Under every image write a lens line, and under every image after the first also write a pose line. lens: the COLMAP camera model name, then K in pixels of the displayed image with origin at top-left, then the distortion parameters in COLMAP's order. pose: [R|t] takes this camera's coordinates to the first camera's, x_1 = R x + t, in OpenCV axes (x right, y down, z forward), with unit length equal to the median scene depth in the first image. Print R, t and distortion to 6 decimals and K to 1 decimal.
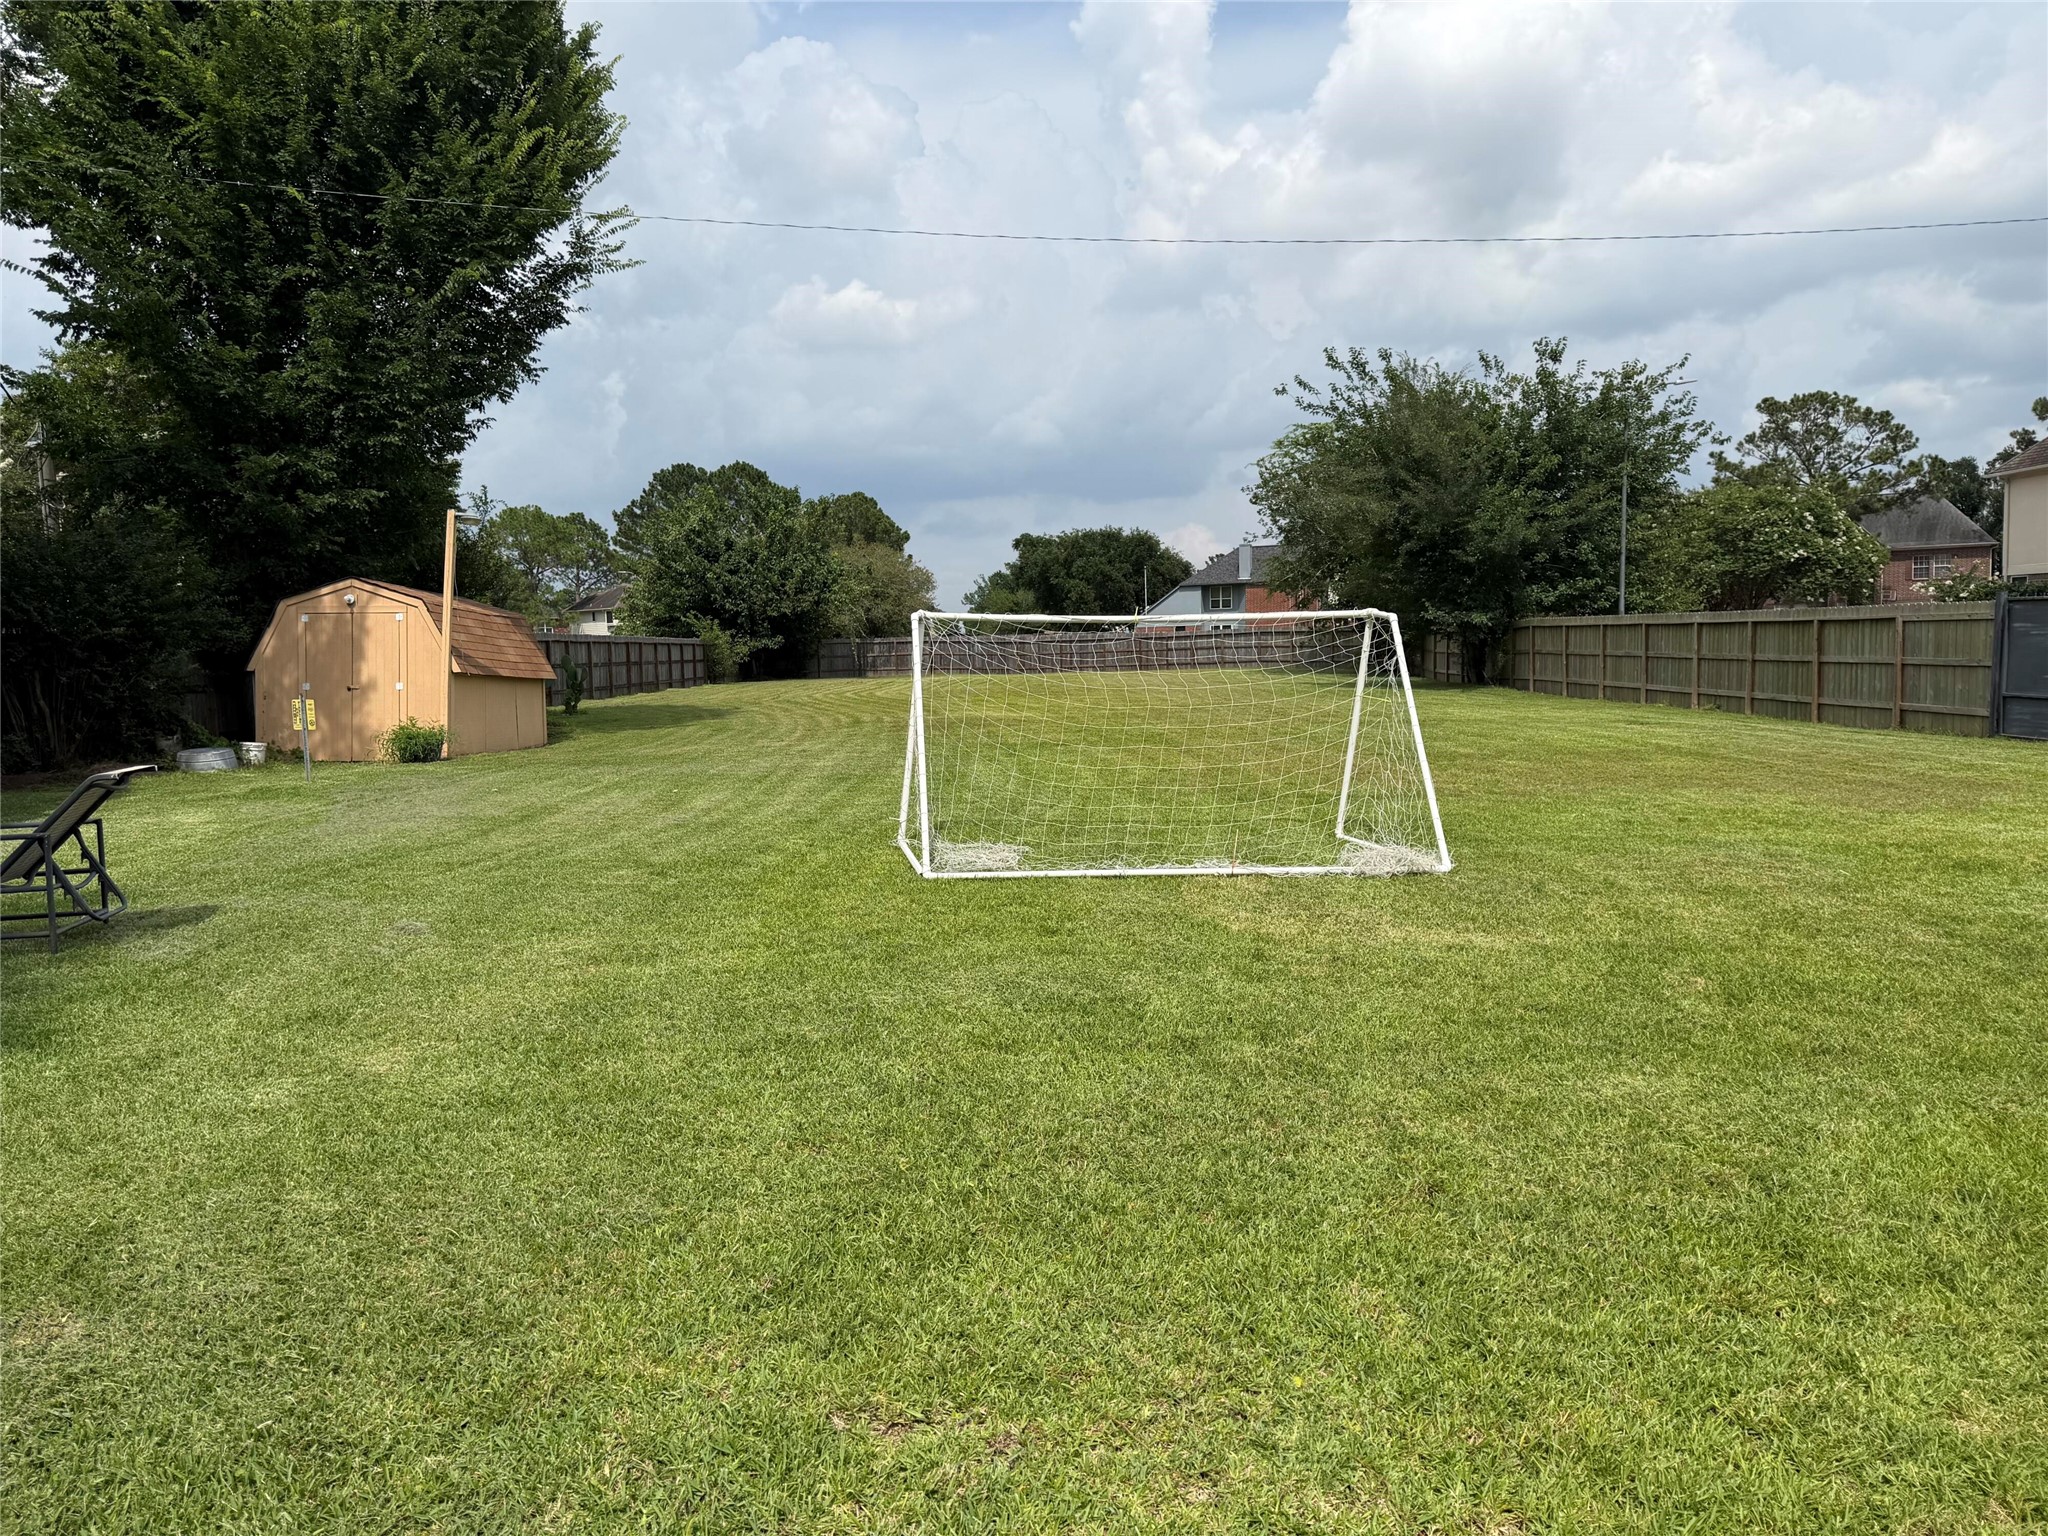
lens RADIAL K [[1447.8, 0, 1024.0], [0, 1447.8, 768.0], [0, 0, 1]] dist [-0.006033, -0.010816]
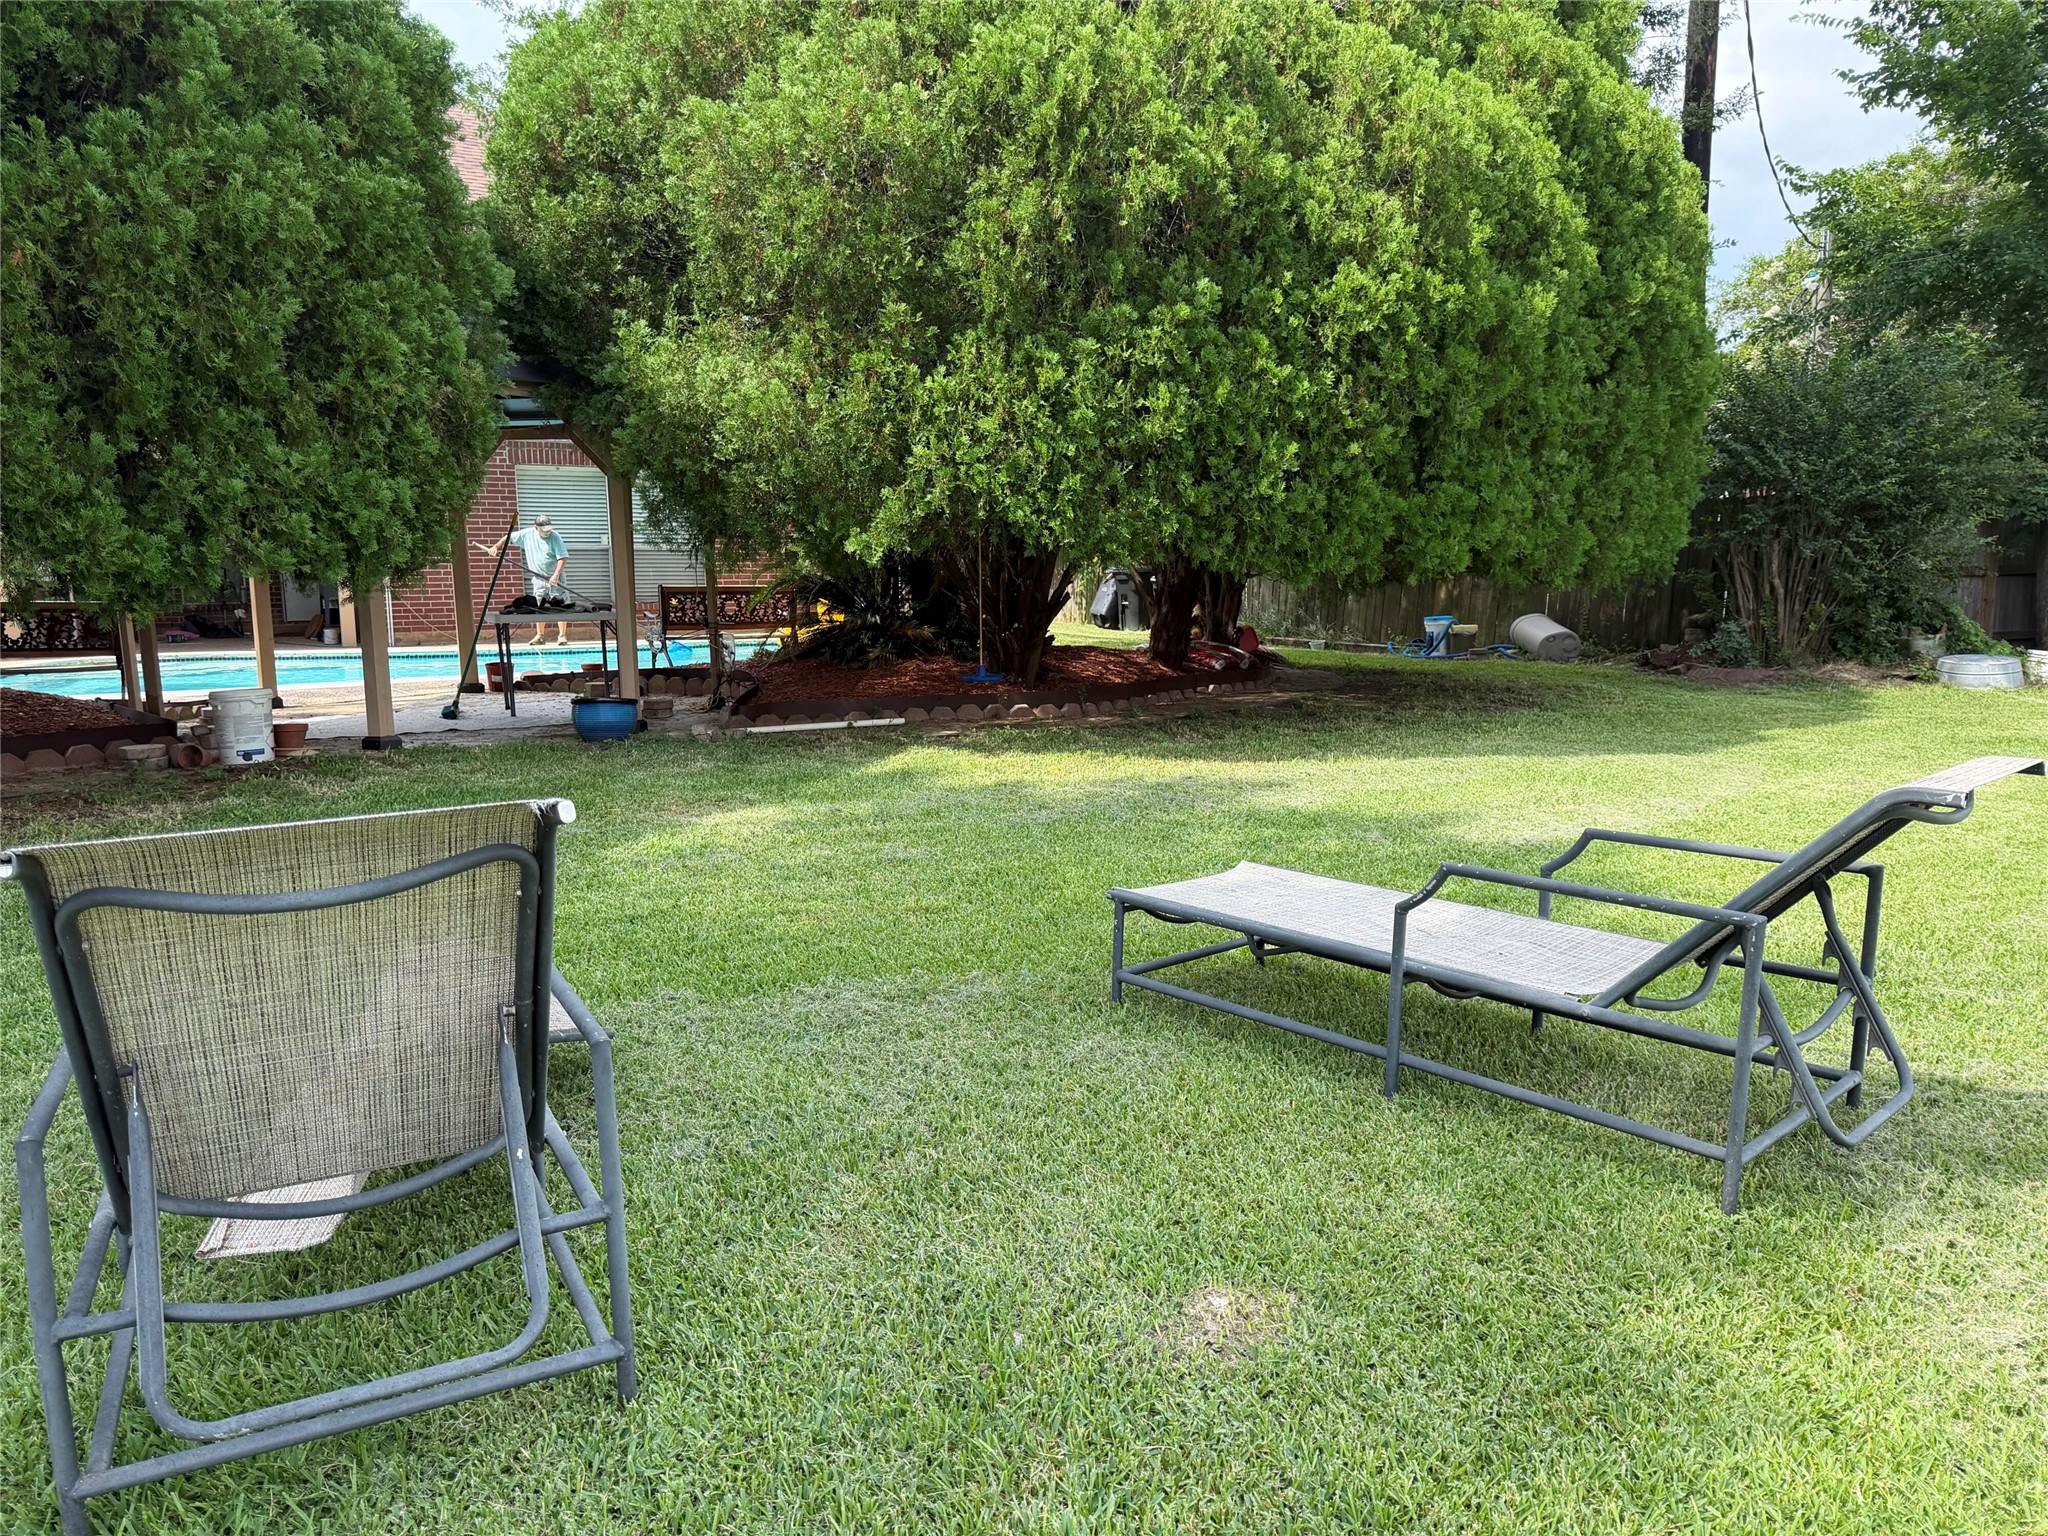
lens RADIAL K [[1447.8, 0, 1024.0], [0, 1447.8, 768.0], [0, 0, 1]] dist [-0.006033, -0.010816]
pose [[0.477195, 0.159275, -0.864243, -0.171619], [-0.089212, 0.987138, 0.132665, -0.011576], [0.874257, 0.013793, 0.485267, 0.246914]]
